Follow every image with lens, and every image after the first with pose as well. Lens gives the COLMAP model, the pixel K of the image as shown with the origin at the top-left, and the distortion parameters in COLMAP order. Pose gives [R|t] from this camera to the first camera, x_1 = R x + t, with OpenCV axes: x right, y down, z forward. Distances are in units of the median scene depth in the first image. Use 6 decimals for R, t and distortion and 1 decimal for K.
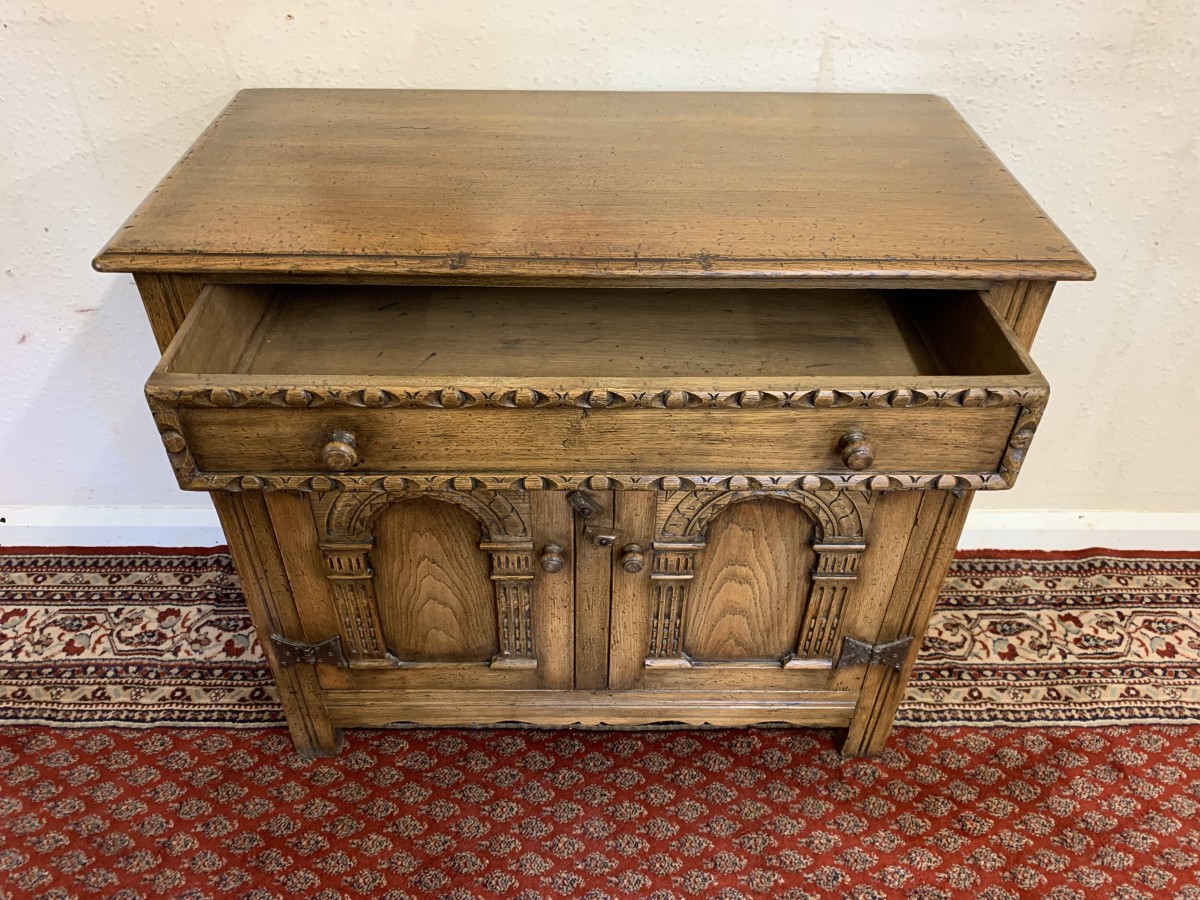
lens RADIAL K [[926.4, 0, 589.4], [0, 926.4, 448.7], [0, 0, 1]] dist [0.015539, -0.013650]
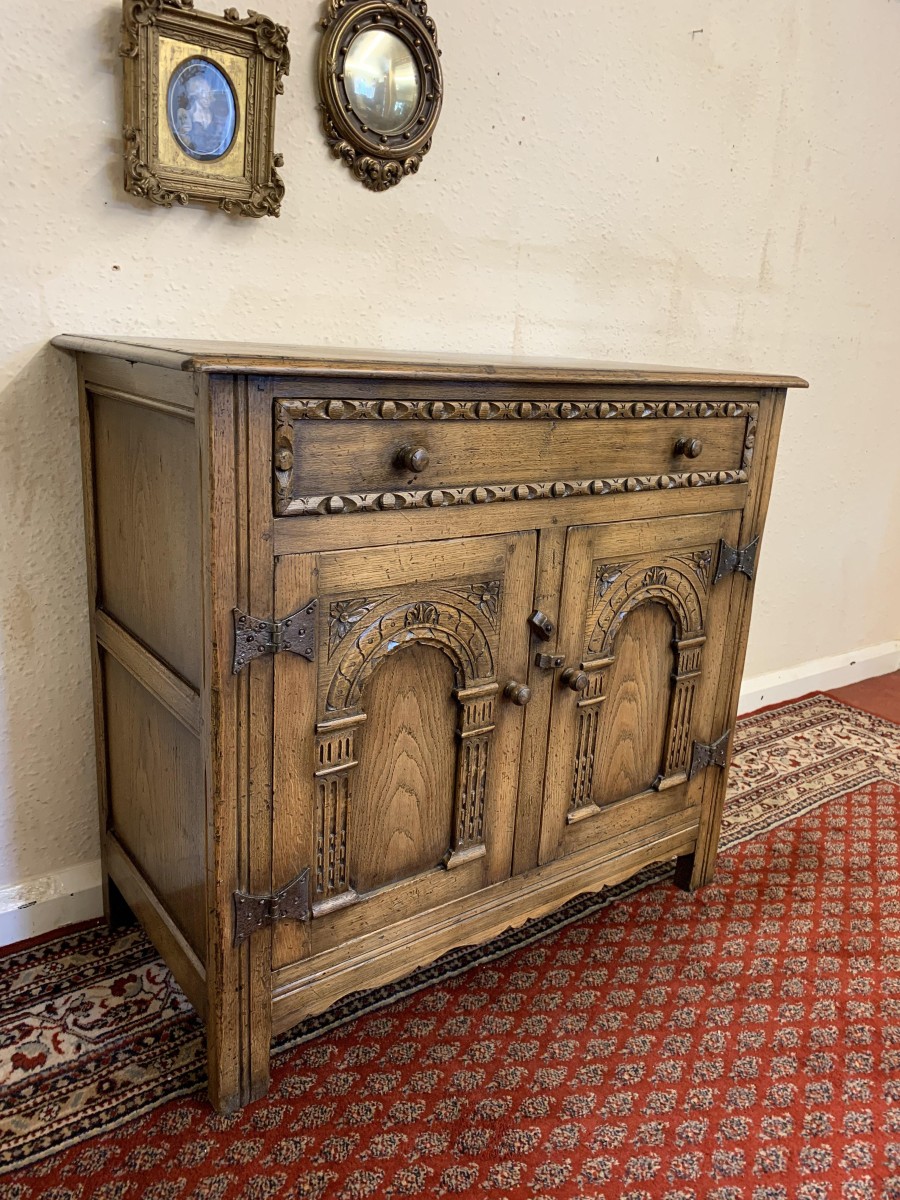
lens RADIAL K [[926.4, 0, 468.8], [0, 926.4, 585.8], [0, 0, 1]] dist [0.015539, -0.013650]
pose [[0.797992, -0.120124, 0.590575, -0.586418], [0.339971, 0.898857, -0.276544, 0.238460], [-0.497623, 0.421458, 0.758119, 0.156148]]
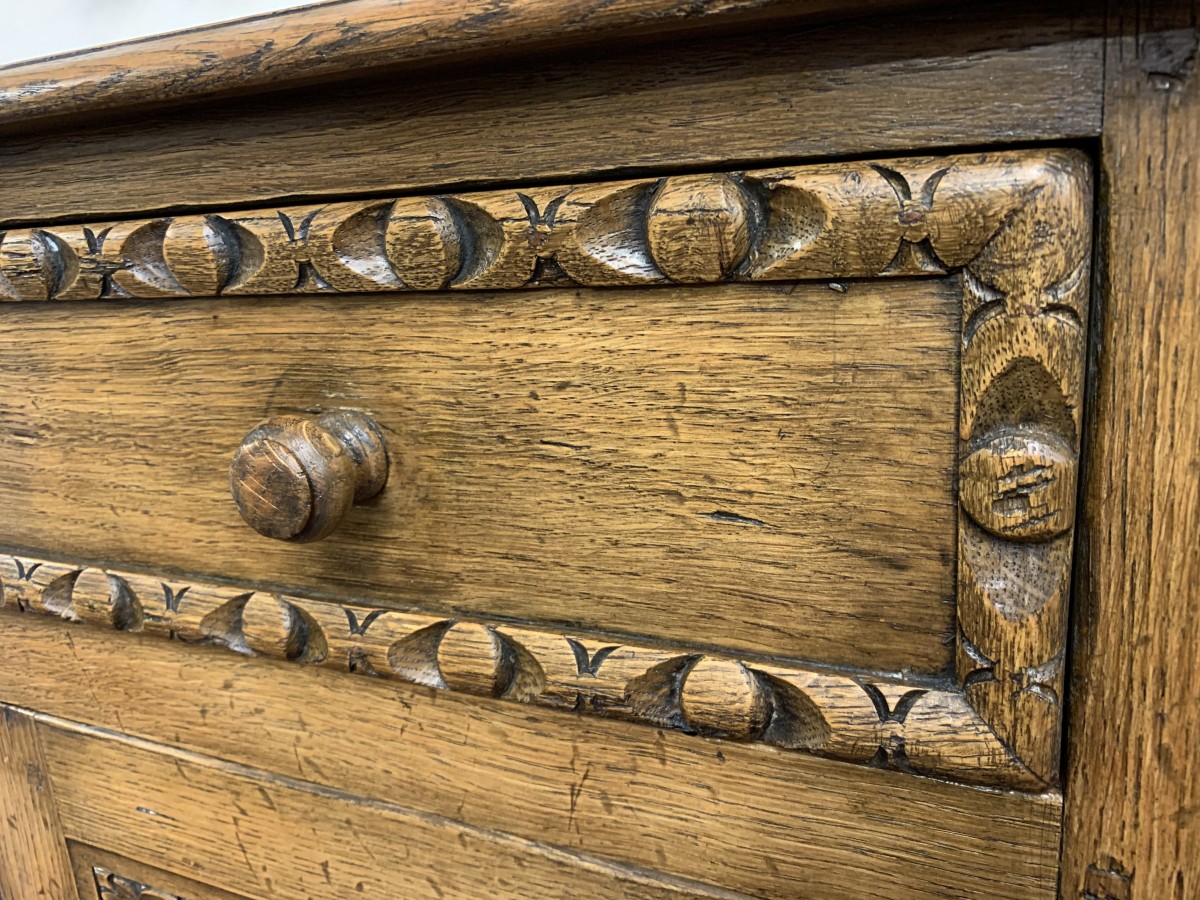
lens RADIAL K [[926.4, 0, 605.7], [0, 926.4, 456.6], [0, 0, 1]] dist [0.015539, -0.013650]
pose [[0.908602, 0.043637, -0.415376, 0.287555], [-0.207890, 0.909826, -0.359163, -0.031286], [0.362247, 0.412689, 0.835742, 0.589431]]
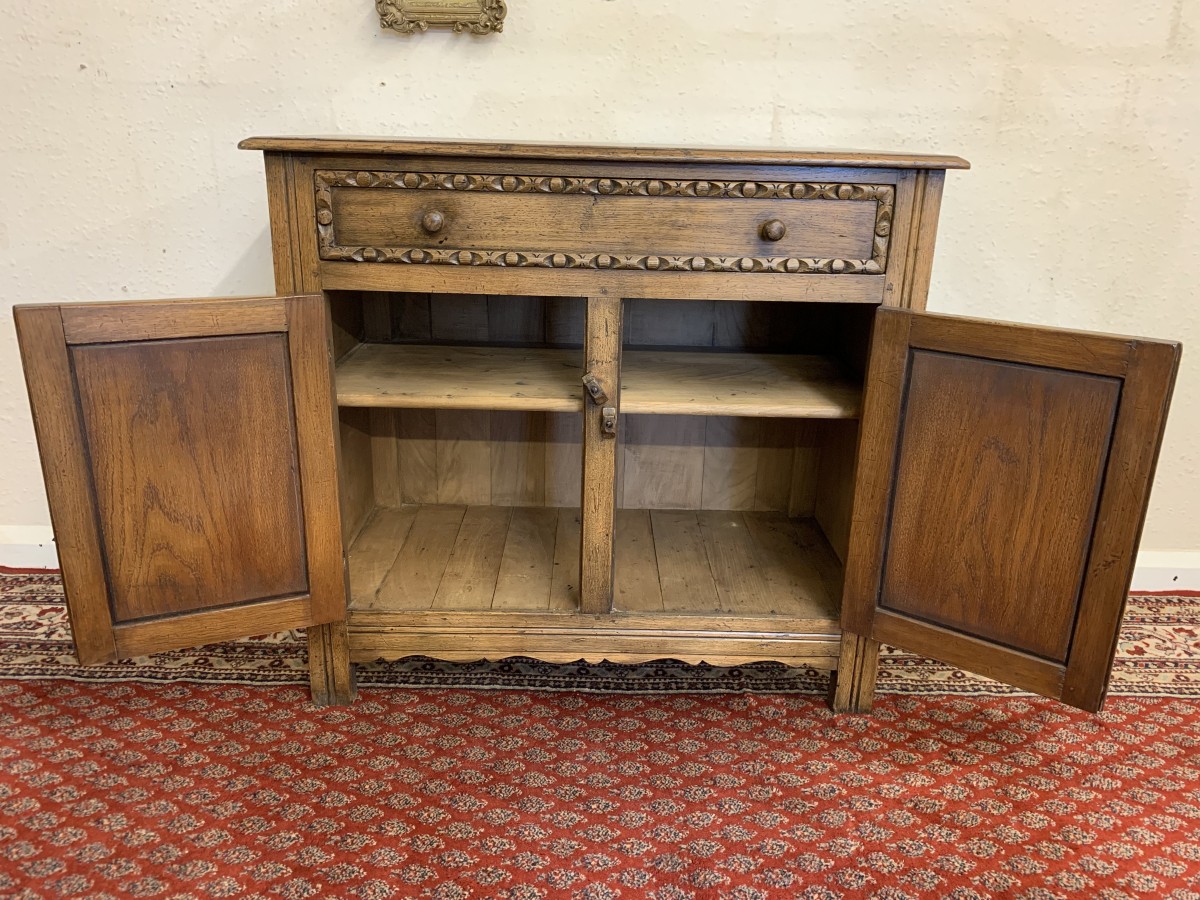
lens RADIAL K [[926.4, 0, 602.3], [0, 926.4, 444.1], [0, 0, 1]] dist [0.015539, -0.013650]
pose [[0.999852, 0.014783, 0.008805, -0.002627], [-0.010678, 0.934364, -0.356159, 0.457893], [-0.013492, 0.356012, 0.934384, -0.083635]]
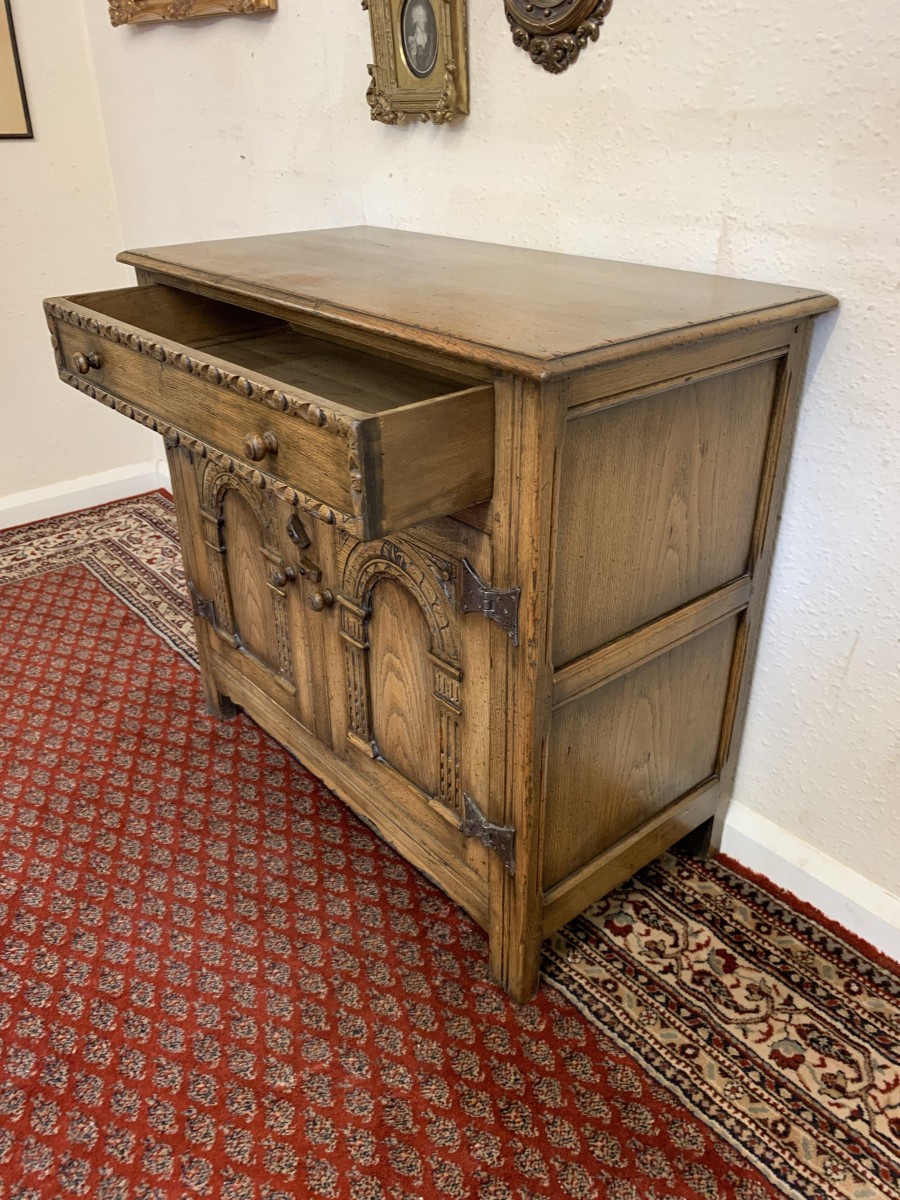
lens RADIAL K [[926.4, 0, 439.0], [0, 926.4, 593.9], [0, 0, 1]] dist [0.015539, -0.013650]
pose [[0.633458, 0.348528, -0.690839, 0.782874], [-0.476947, 0.878911, 0.006078, 0.030773], [0.609305, 0.325644, 0.722983, 0.228201]]
